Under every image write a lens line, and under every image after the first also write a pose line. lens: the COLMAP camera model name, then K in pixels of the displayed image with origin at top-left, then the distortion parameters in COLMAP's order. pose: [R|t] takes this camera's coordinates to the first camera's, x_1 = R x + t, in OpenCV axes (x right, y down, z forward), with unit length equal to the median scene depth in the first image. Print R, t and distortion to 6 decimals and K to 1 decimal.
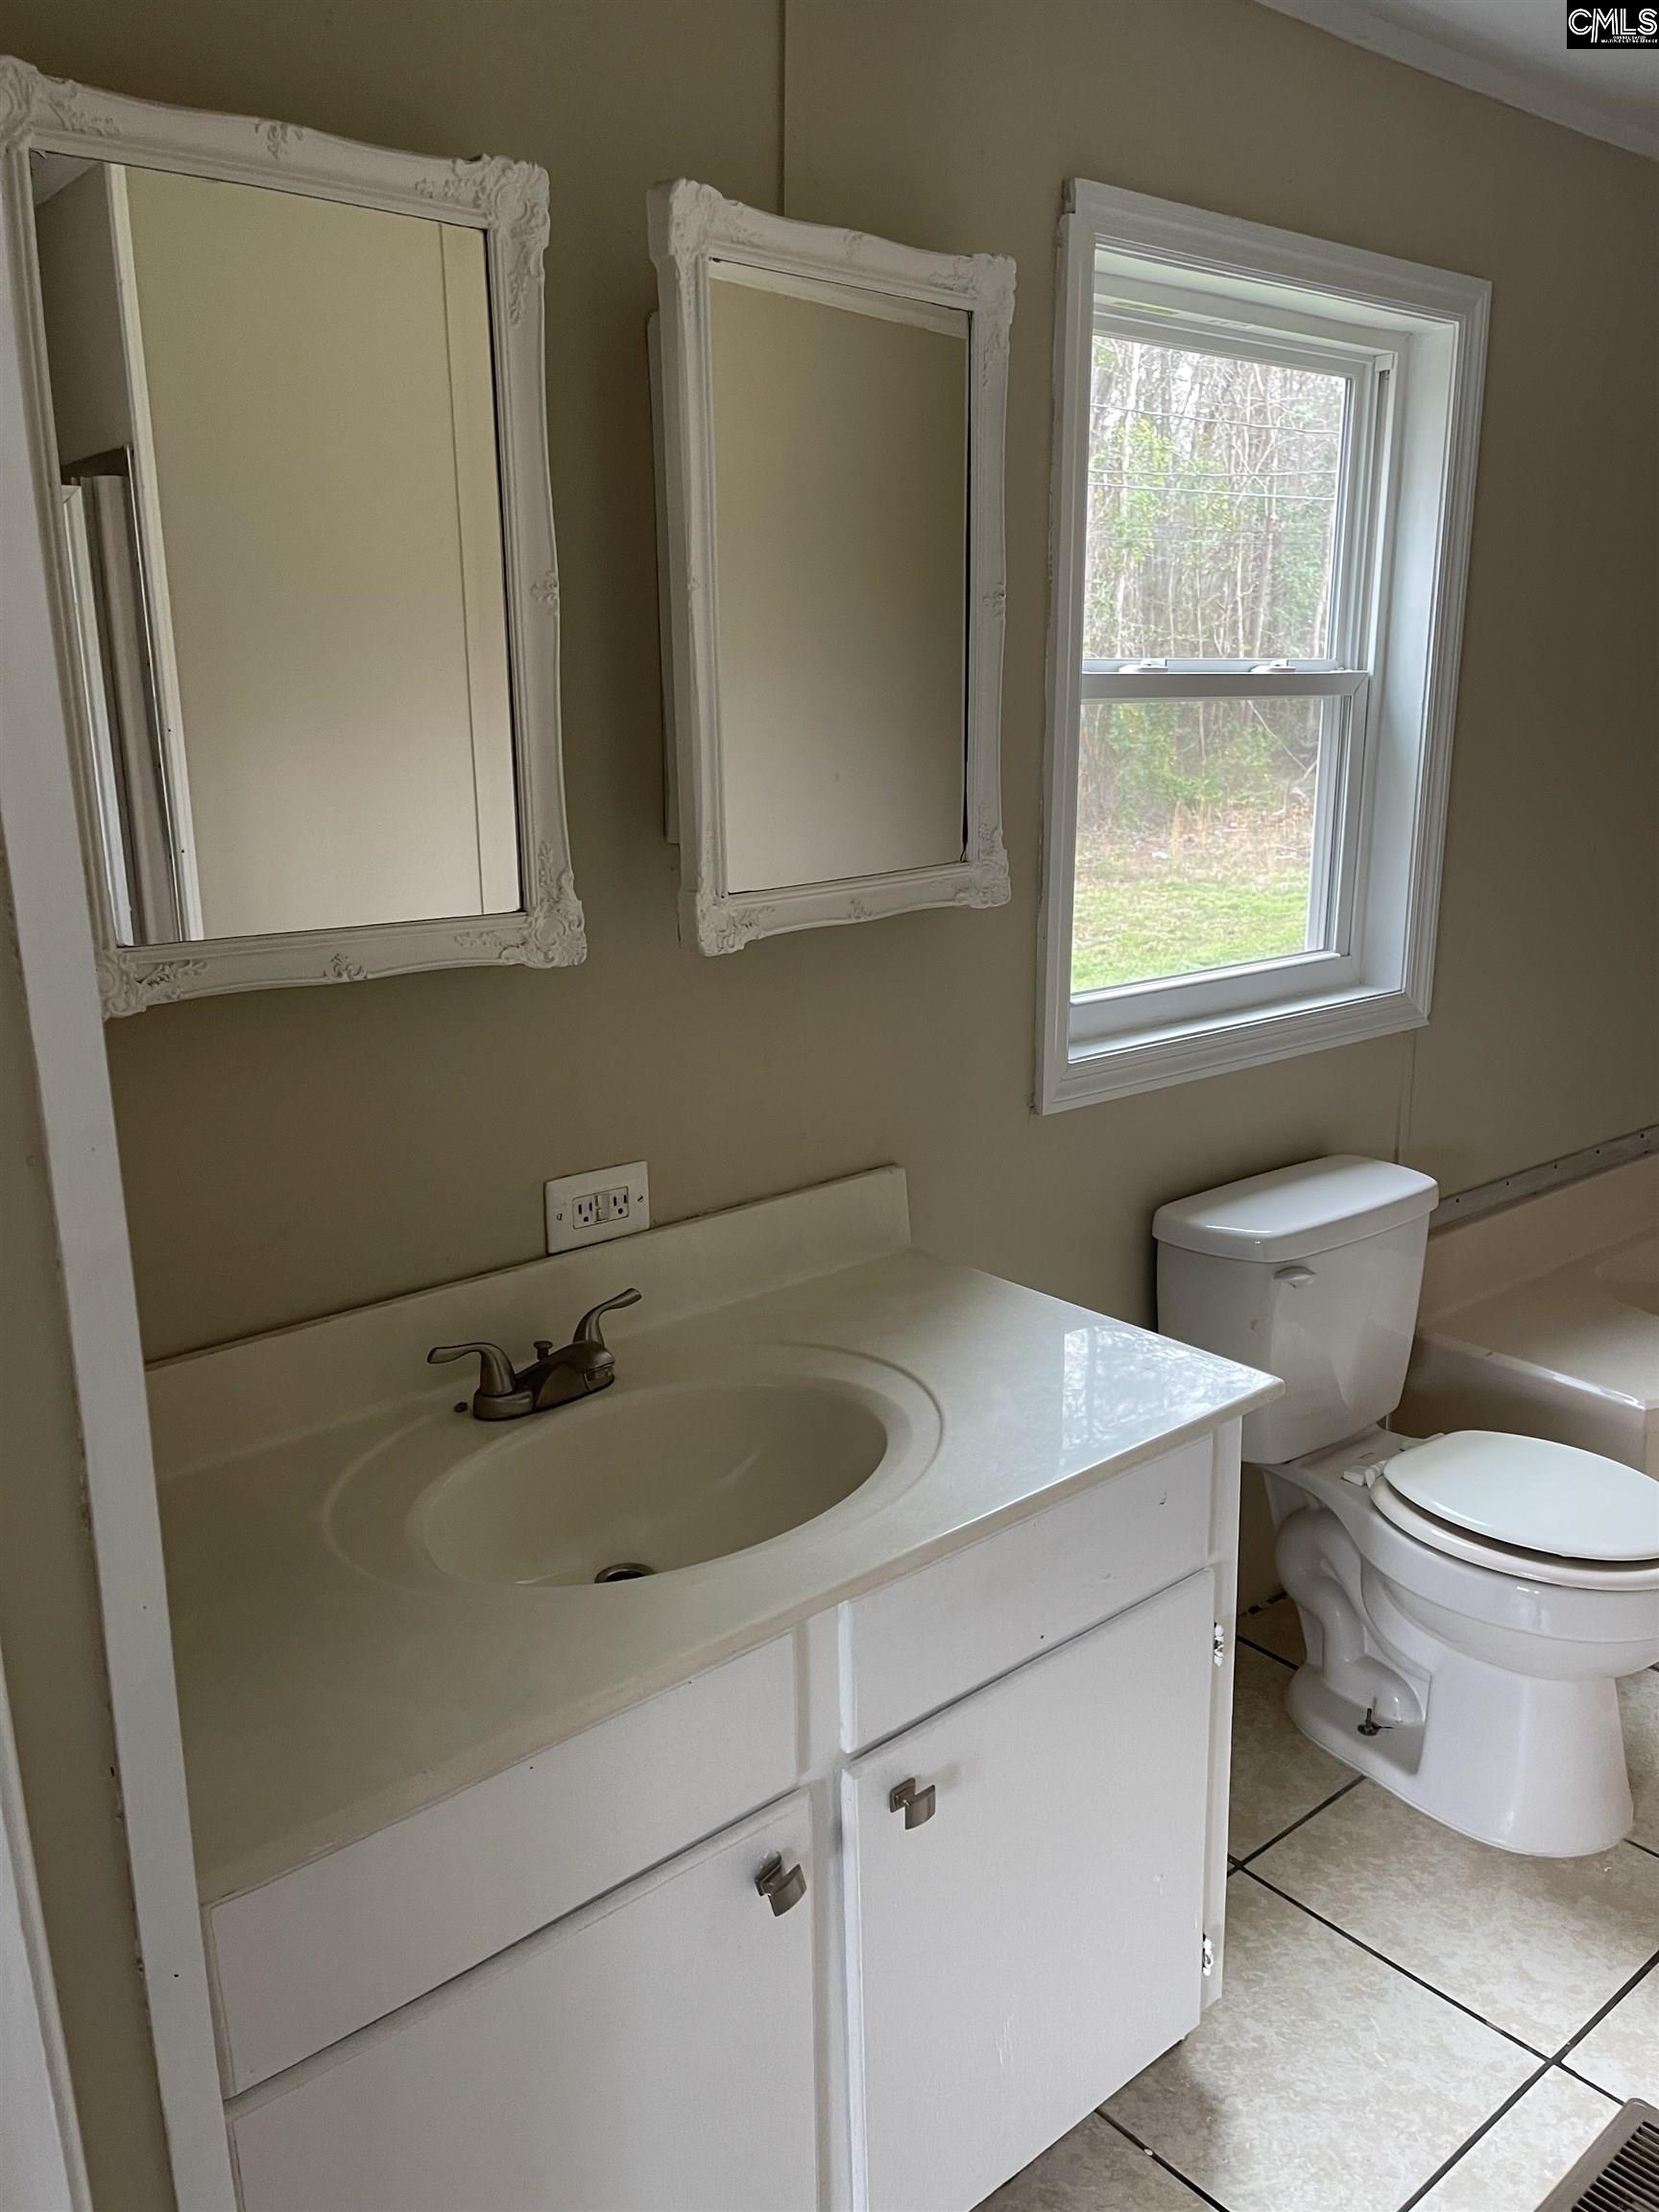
lens RADIAL K [[1700.1, 0, 829.5], [0, 1700.1, 1106.0], [0, 0, 1]] dist [0.101849, -0.114483]
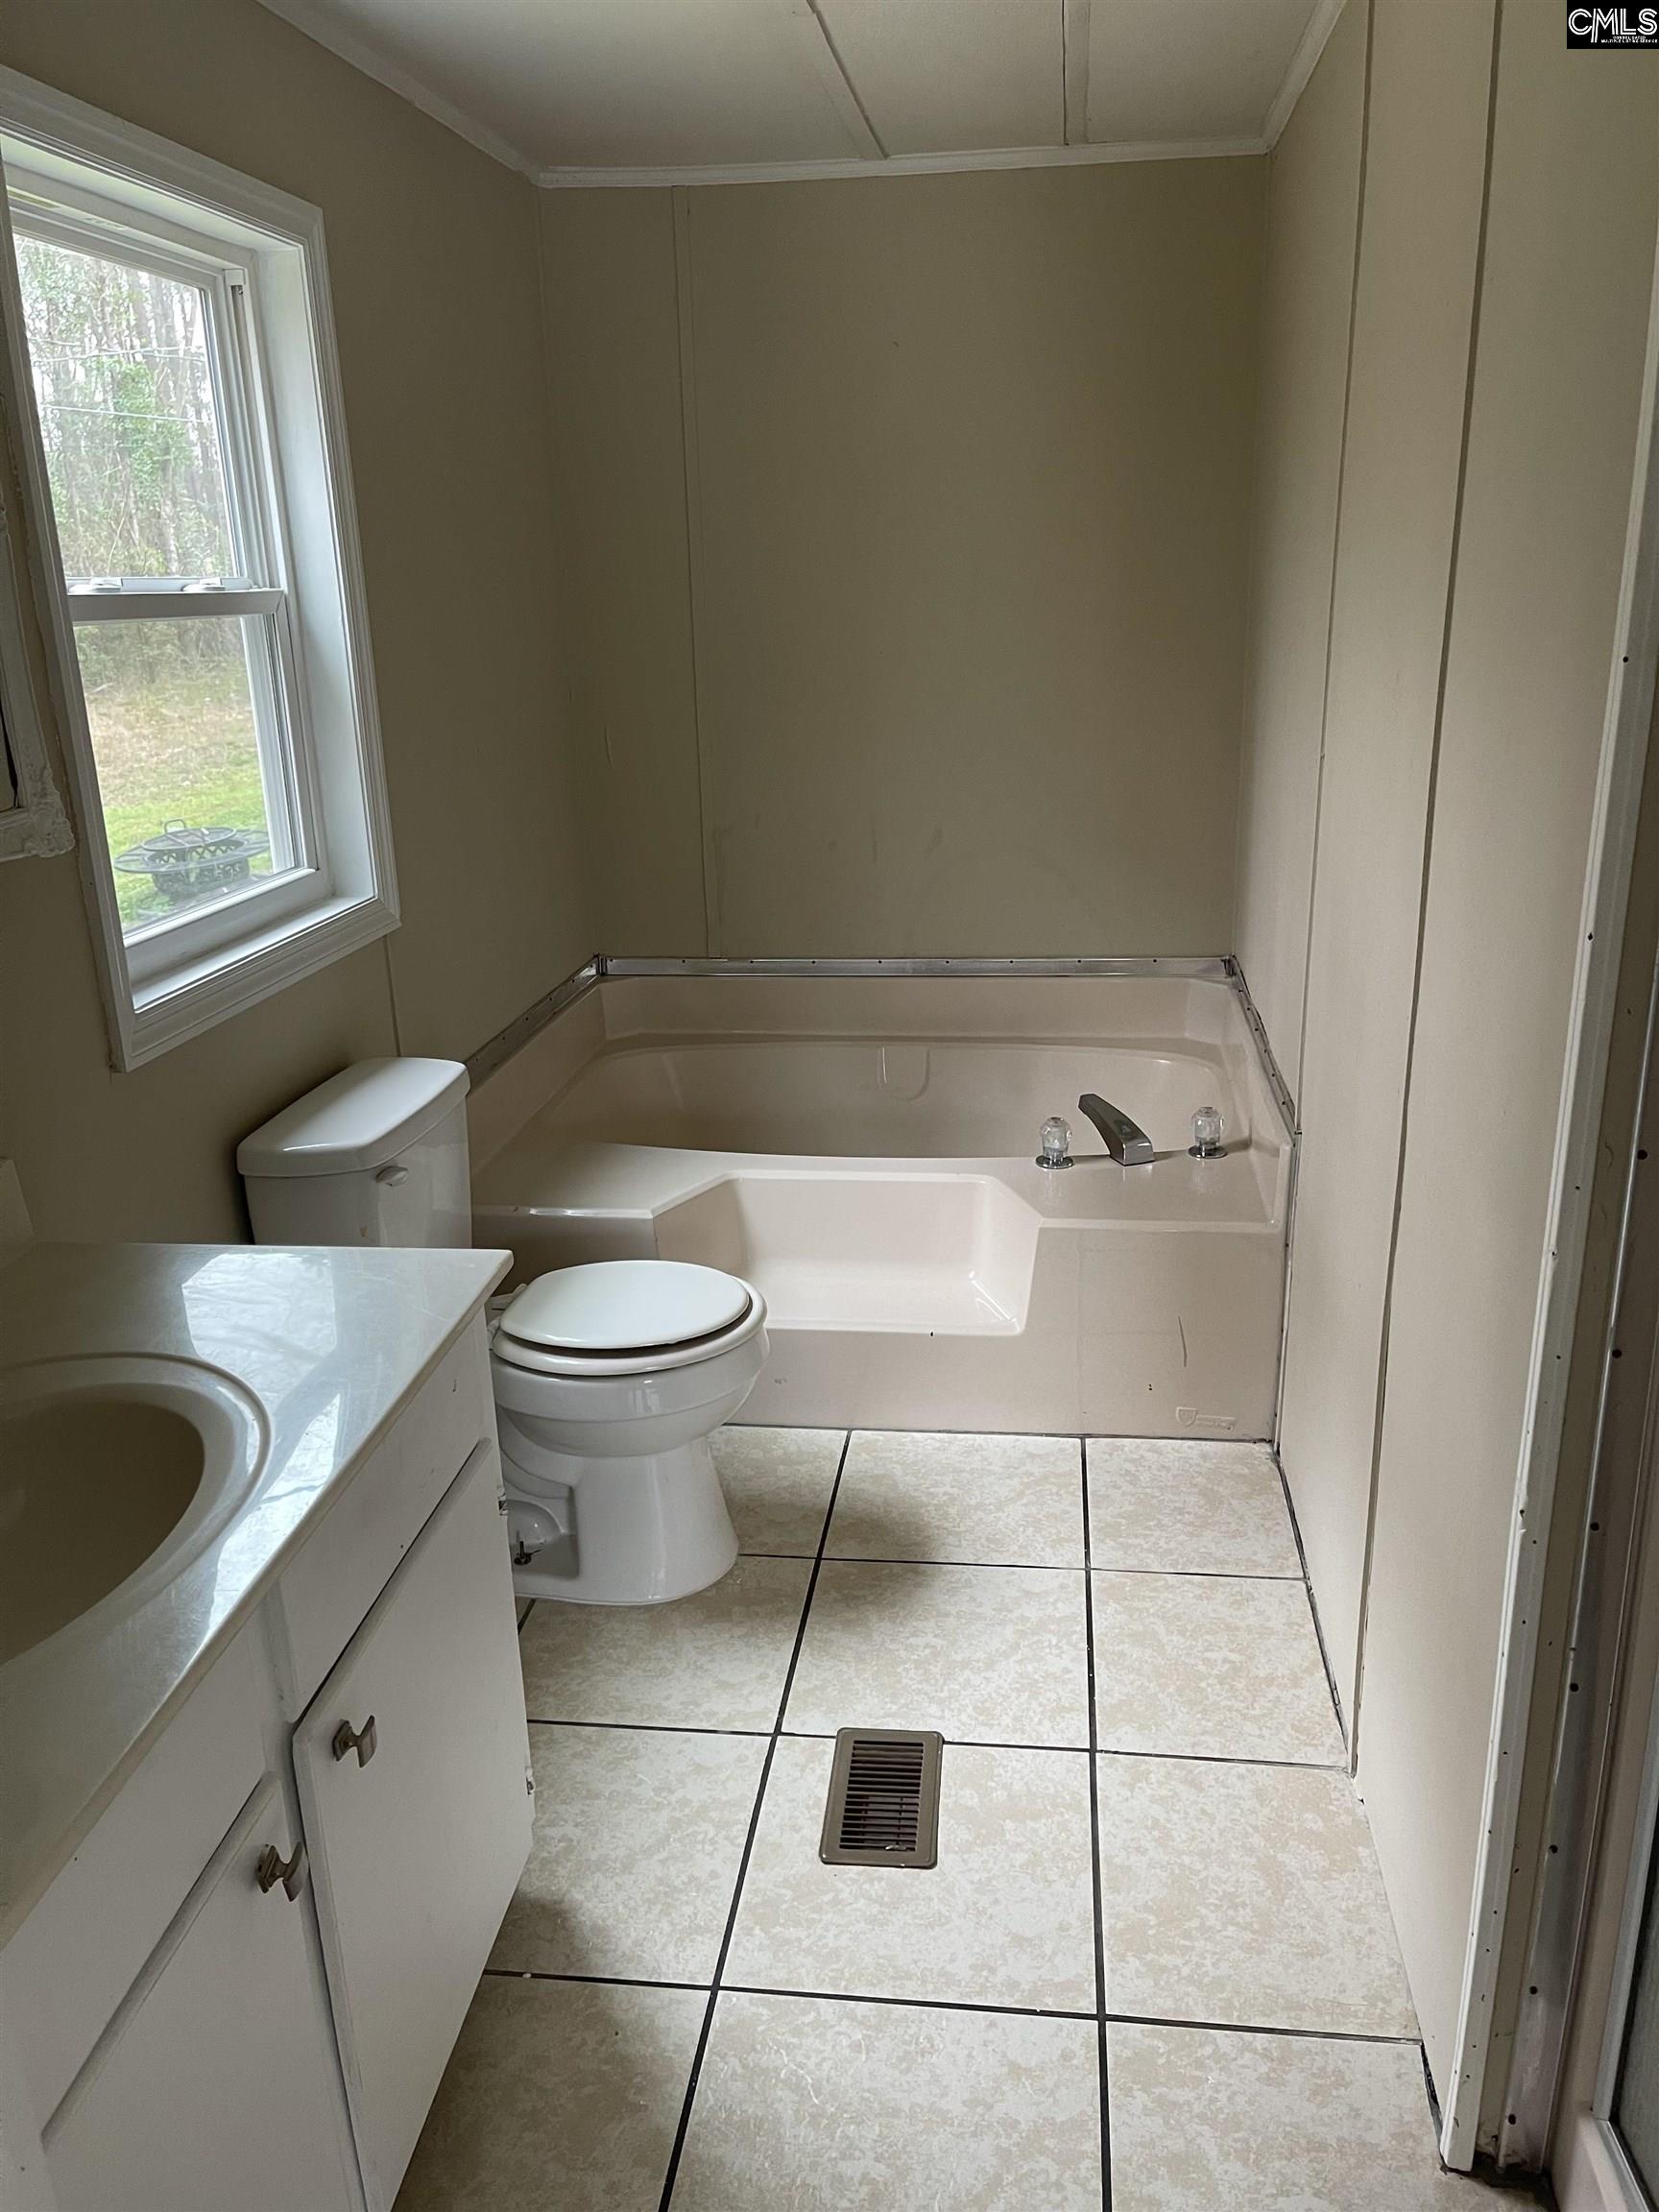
lens RADIAL K [[1676.2, 0, 840.7], [0, 1676.2, 1112.0], [0, 0, 1]] dist [0.046689, -0.001777]
pose [[0.747720, -0.220124, 0.626466, -0.164744], [0.186614, 0.975091, 0.119888, -0.011234], [-0.637252, 0.027265, 0.770173, 0.032581]]
